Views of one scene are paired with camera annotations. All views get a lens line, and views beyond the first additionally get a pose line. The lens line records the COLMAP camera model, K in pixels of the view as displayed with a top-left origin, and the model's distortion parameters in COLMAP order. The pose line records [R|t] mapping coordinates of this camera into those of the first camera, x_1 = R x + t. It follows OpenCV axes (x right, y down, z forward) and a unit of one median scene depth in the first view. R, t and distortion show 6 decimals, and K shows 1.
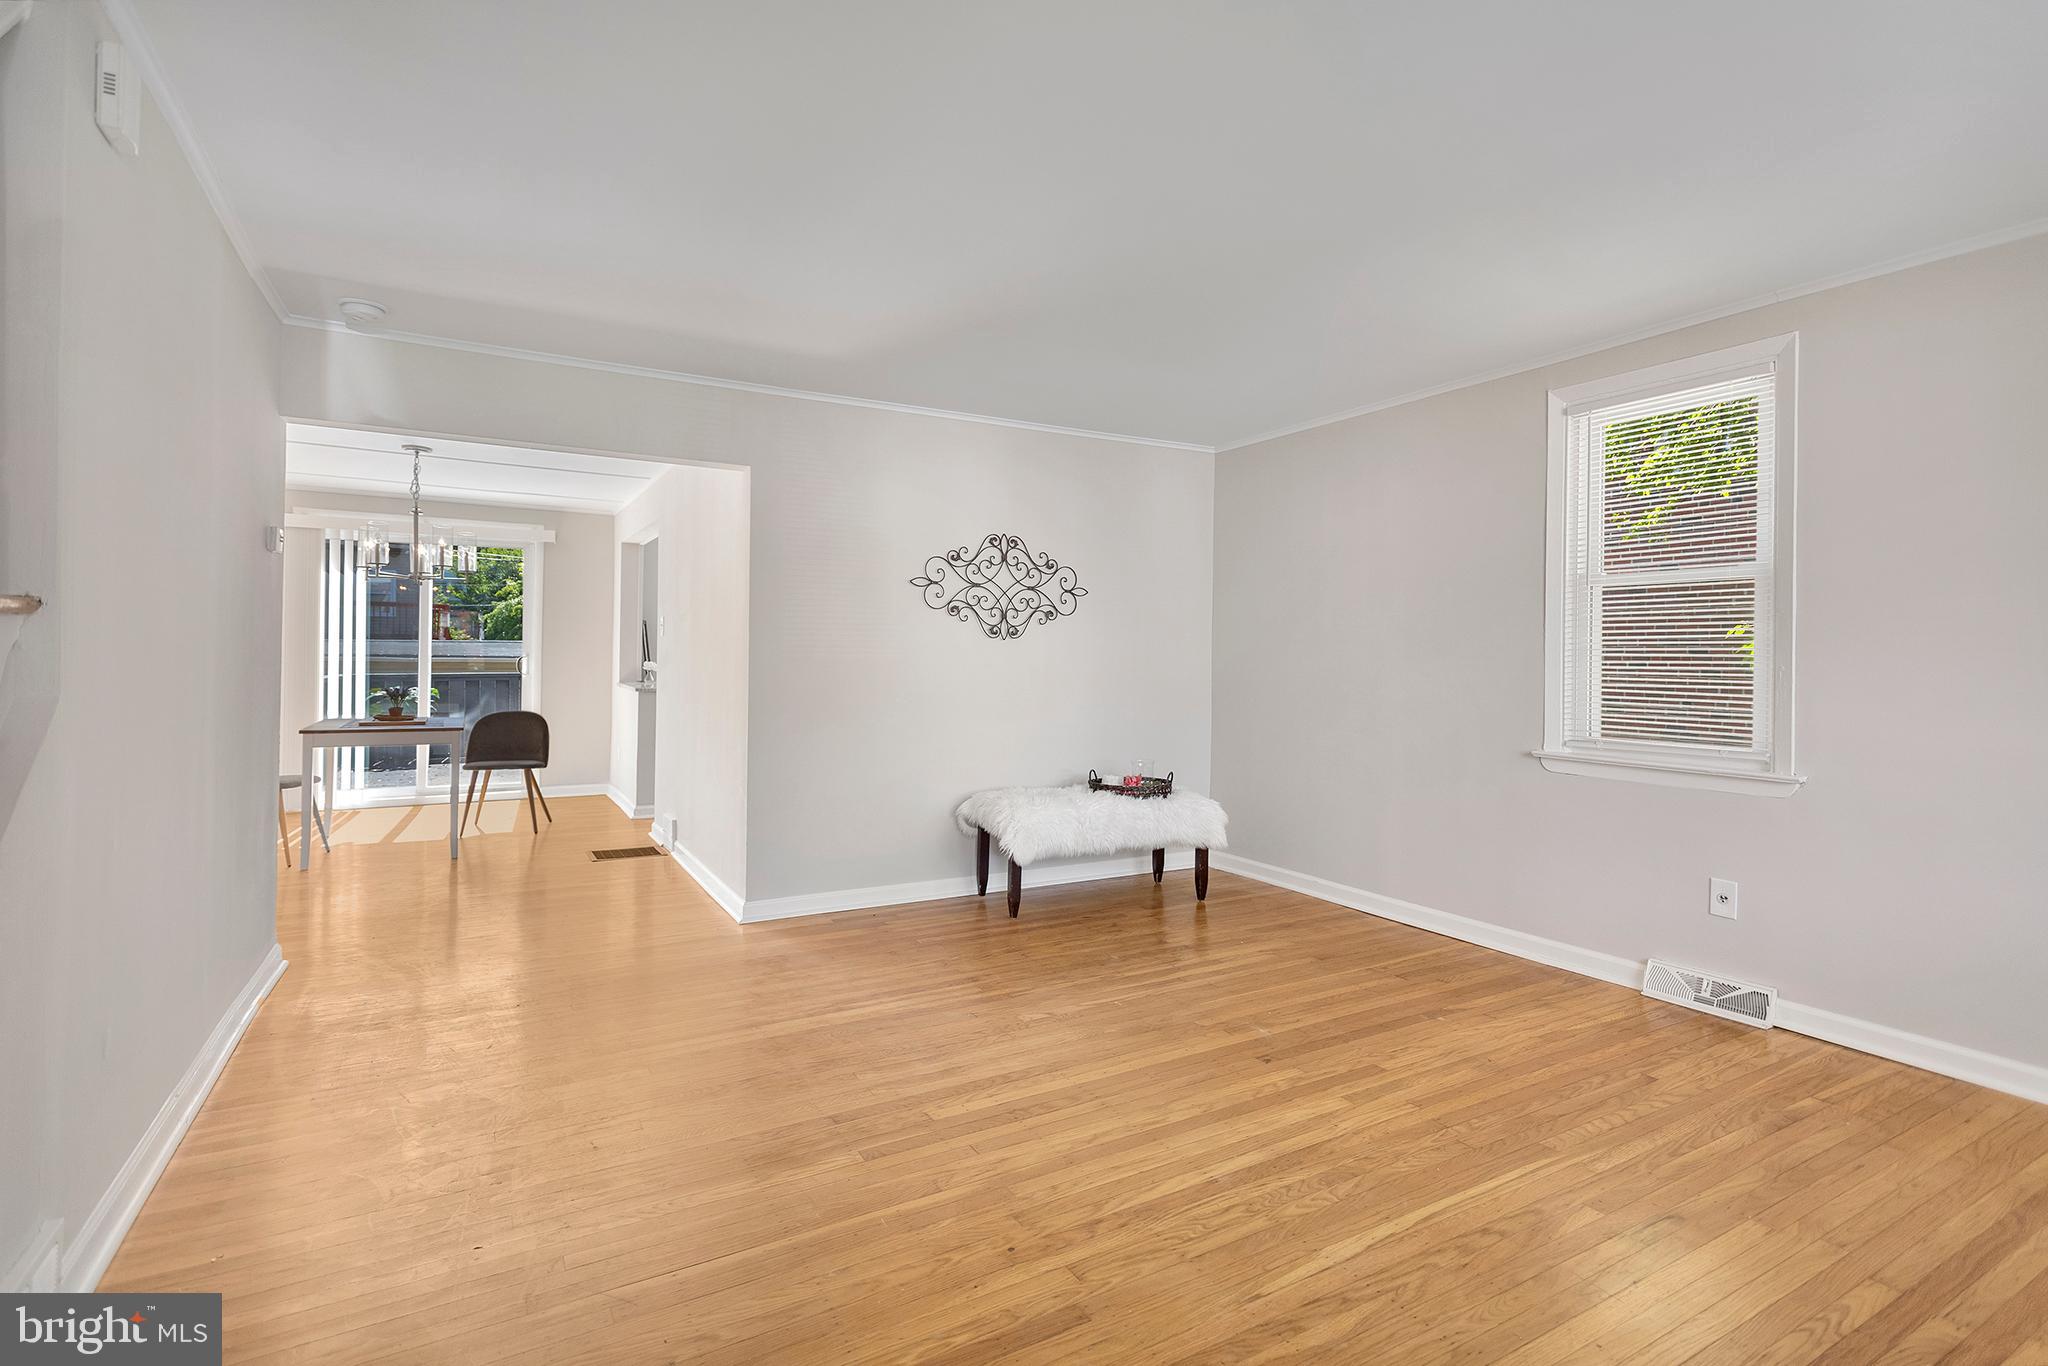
lens RADIAL K [[974.0, 0, 1023.6], [0, 974.0, 659.2], [0, 0, 1]] dist [0.000336, 0.000020]
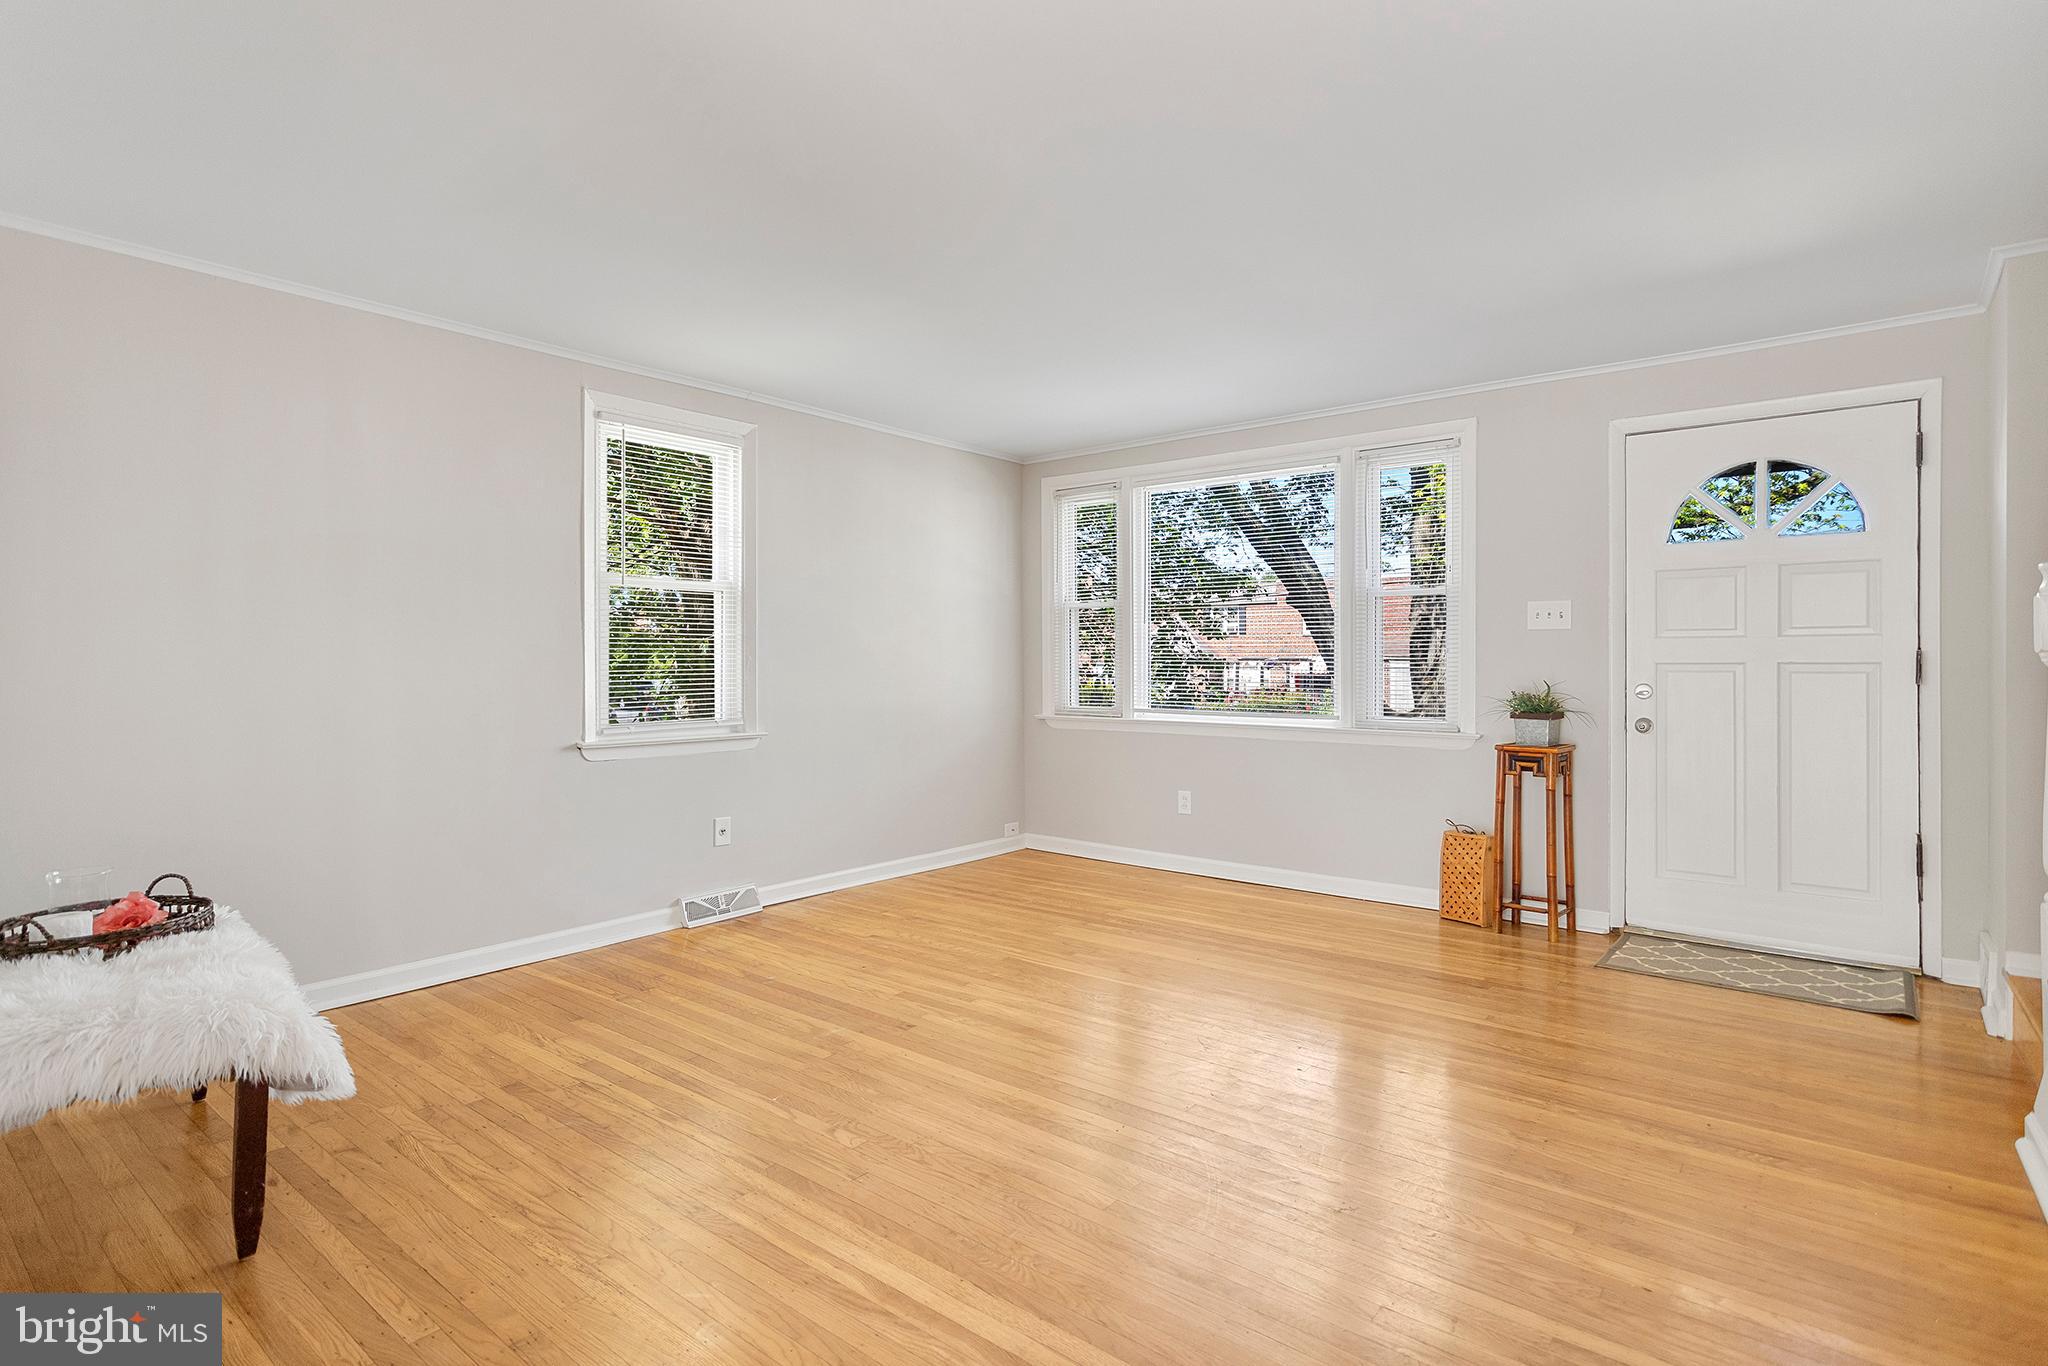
lens RADIAL K [[1031.3, 0, 1025.5], [0, 1031.3, 665.1], [0, 0, 1]] dist [-0.000019, -0.000058]
pose [[-0.365100, -0.012519, 0.930884, -0.656602], [-0.001506, 0.999916, 0.012857, -0.000969], [-0.930967, 0.003293, -0.365089, 0.999204]]
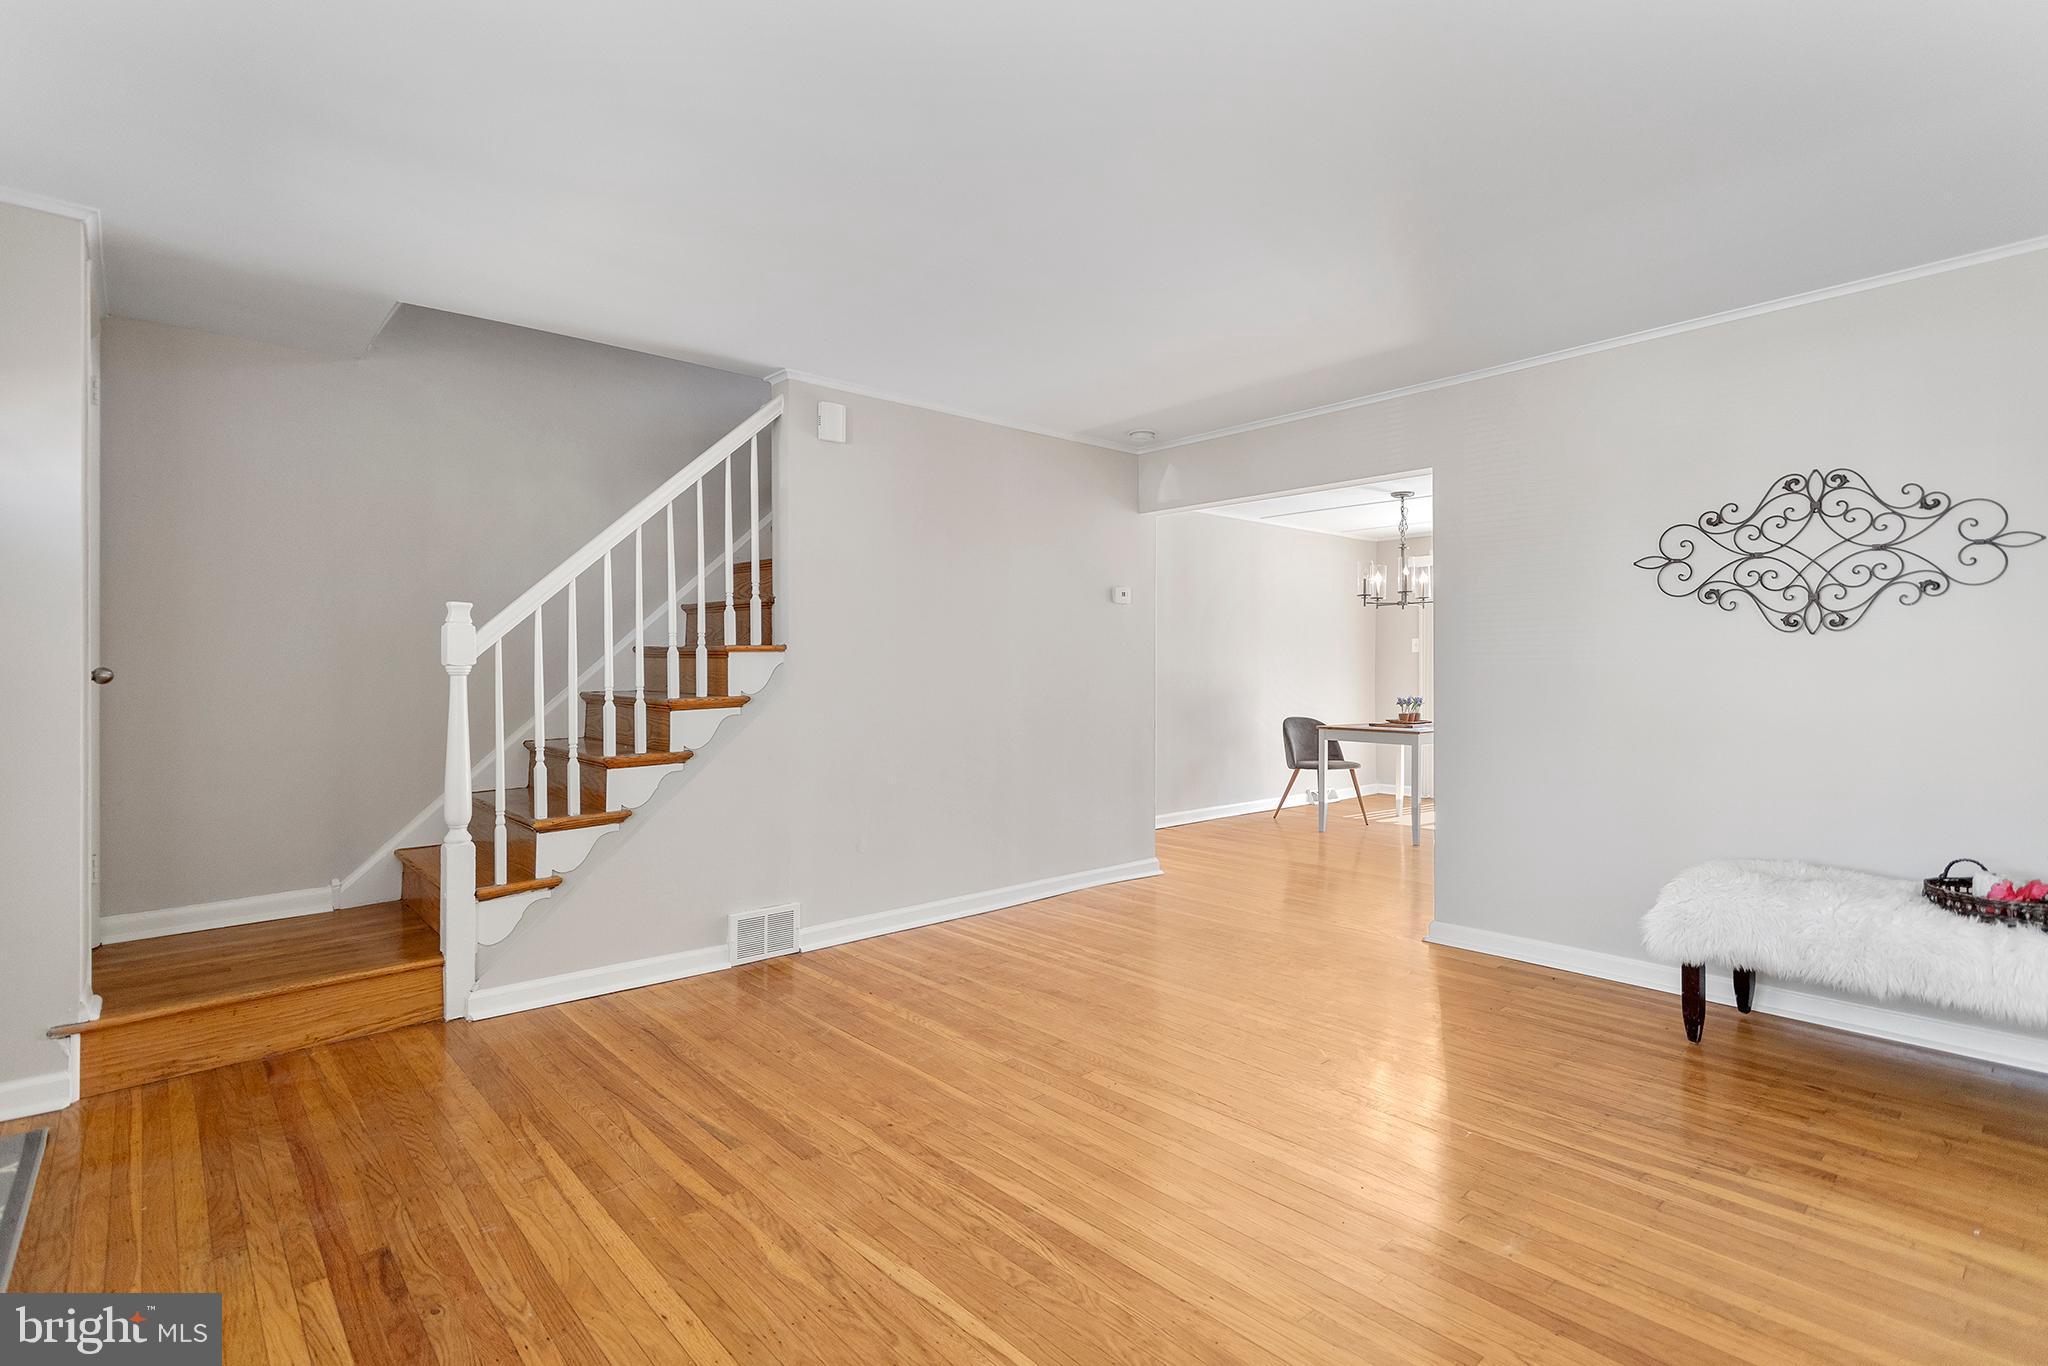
lens RADIAL K [[974.0, 0, 1023.6], [0, 974.0, 659.2], [0, 0, 1]] dist [0.000336, 0.000020]
pose [[0.210961, -0.022526, -0.977235, 0.665365], [0.001506, 0.999741, -0.022719, 0.014258], [0.977493, 0.003321, 0.210940, 0.468528]]
